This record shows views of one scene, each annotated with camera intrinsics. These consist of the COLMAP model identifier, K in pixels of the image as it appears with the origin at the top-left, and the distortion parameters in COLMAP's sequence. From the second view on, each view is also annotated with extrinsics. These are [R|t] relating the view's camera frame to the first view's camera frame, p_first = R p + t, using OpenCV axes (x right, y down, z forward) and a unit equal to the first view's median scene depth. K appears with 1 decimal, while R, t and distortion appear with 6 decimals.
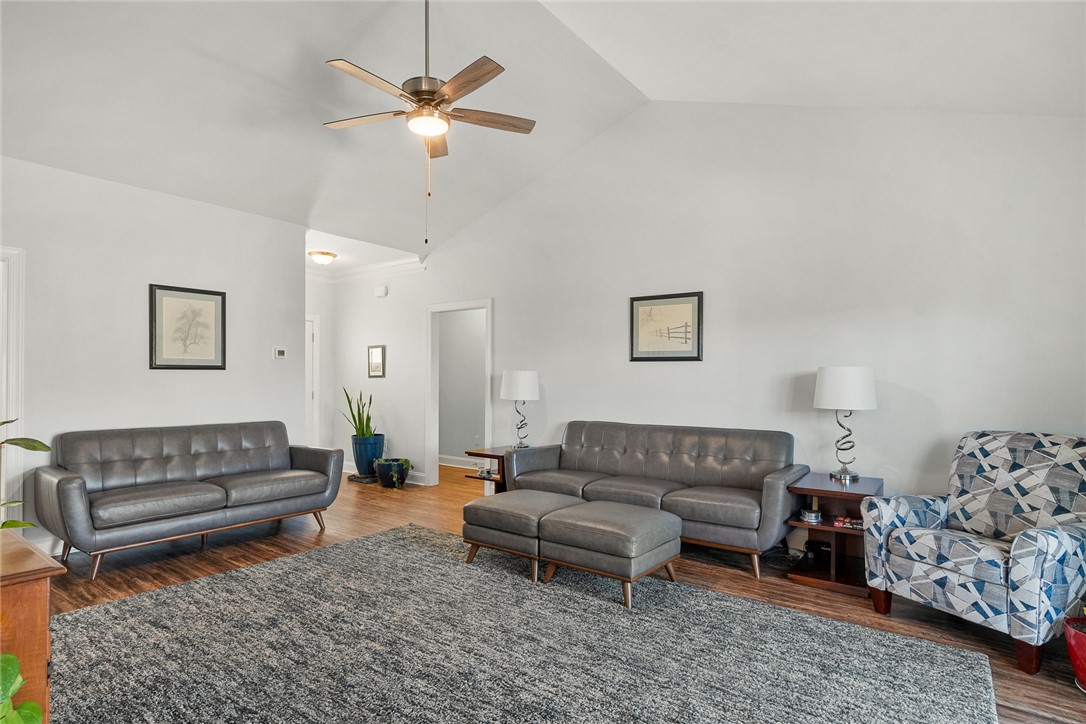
lens RADIAL K [[568.4, 0, 541.9], [0, 568.4, 373.6], [0, 0, 1]] dist [-0.006430, 0.000045]
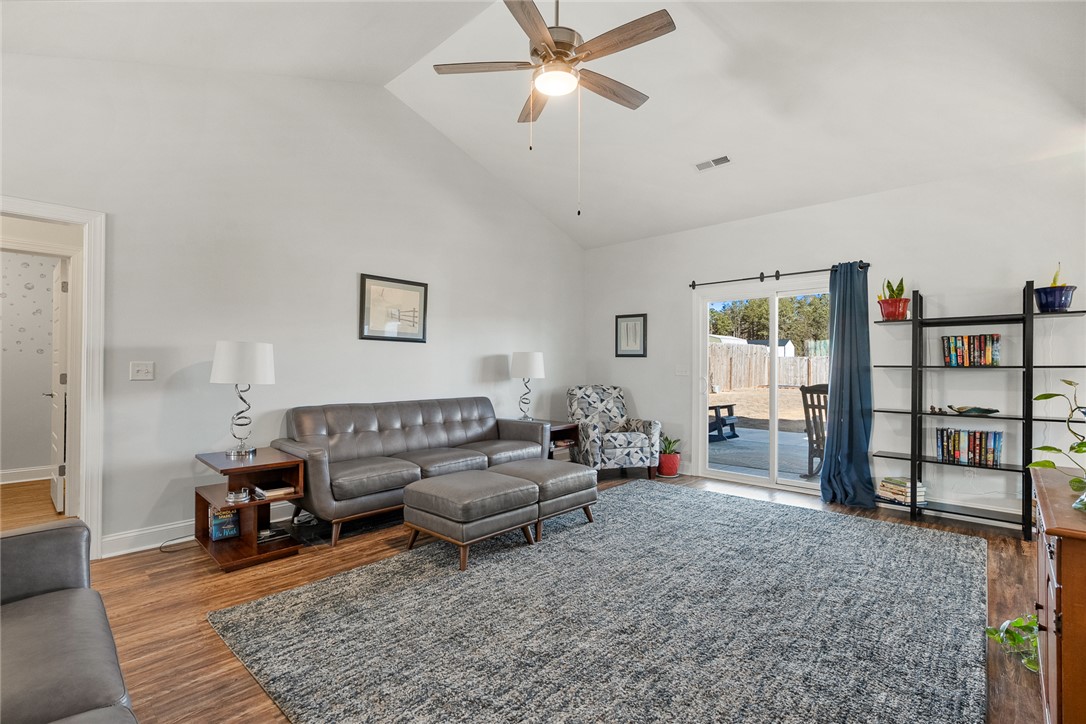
lens RADIAL K [[492.3, 0, 544.3], [0, 492.3, 362.1], [0, 0, 1]] dist [-0.011028, 0.001934]
pose [[0.102160, 0.004746, 0.994757, -1.103456], [-0.016674, 0.999856, -0.003058, 0.025053], [-0.994628, -0.016275, 0.102225, 1.038210]]
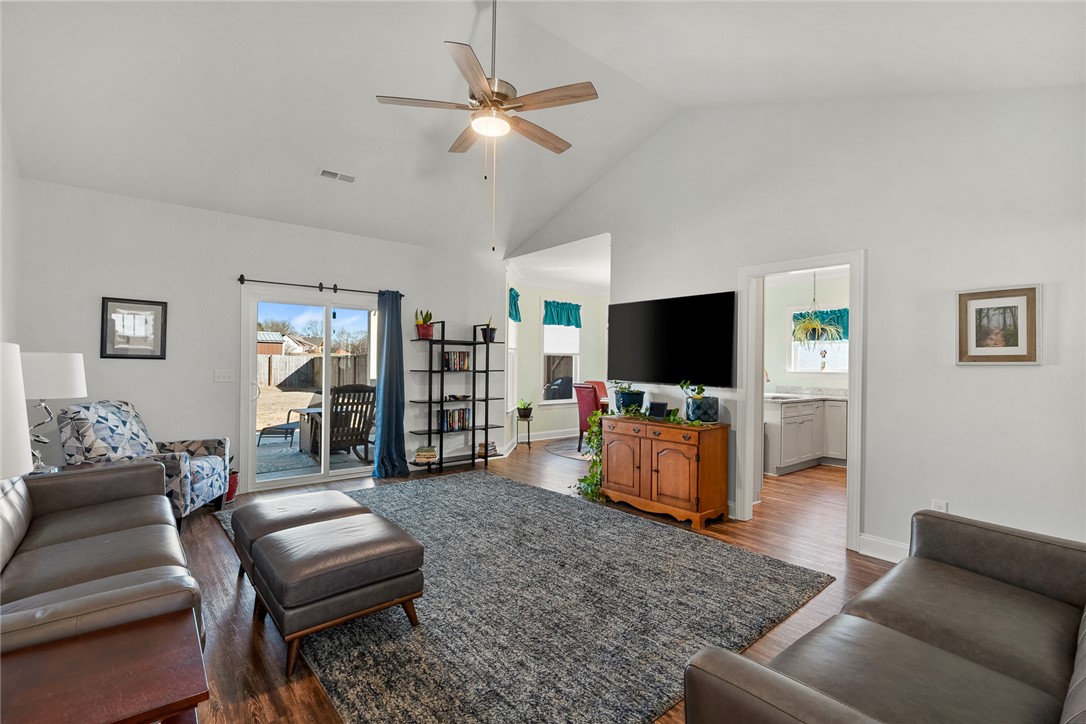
lens RADIAL K [[492.3, 0, 543.4], [0, 492.3, 362.6], [0, 0, 1]] dist [-0.011028, 0.001934]
pose [[-0.974443, -0.014623, 0.224159, -0.550745], [-0.017891, 0.999761, -0.012555, 0.000208], [-0.223922, -0.016245, -0.974472, 2.040461]]
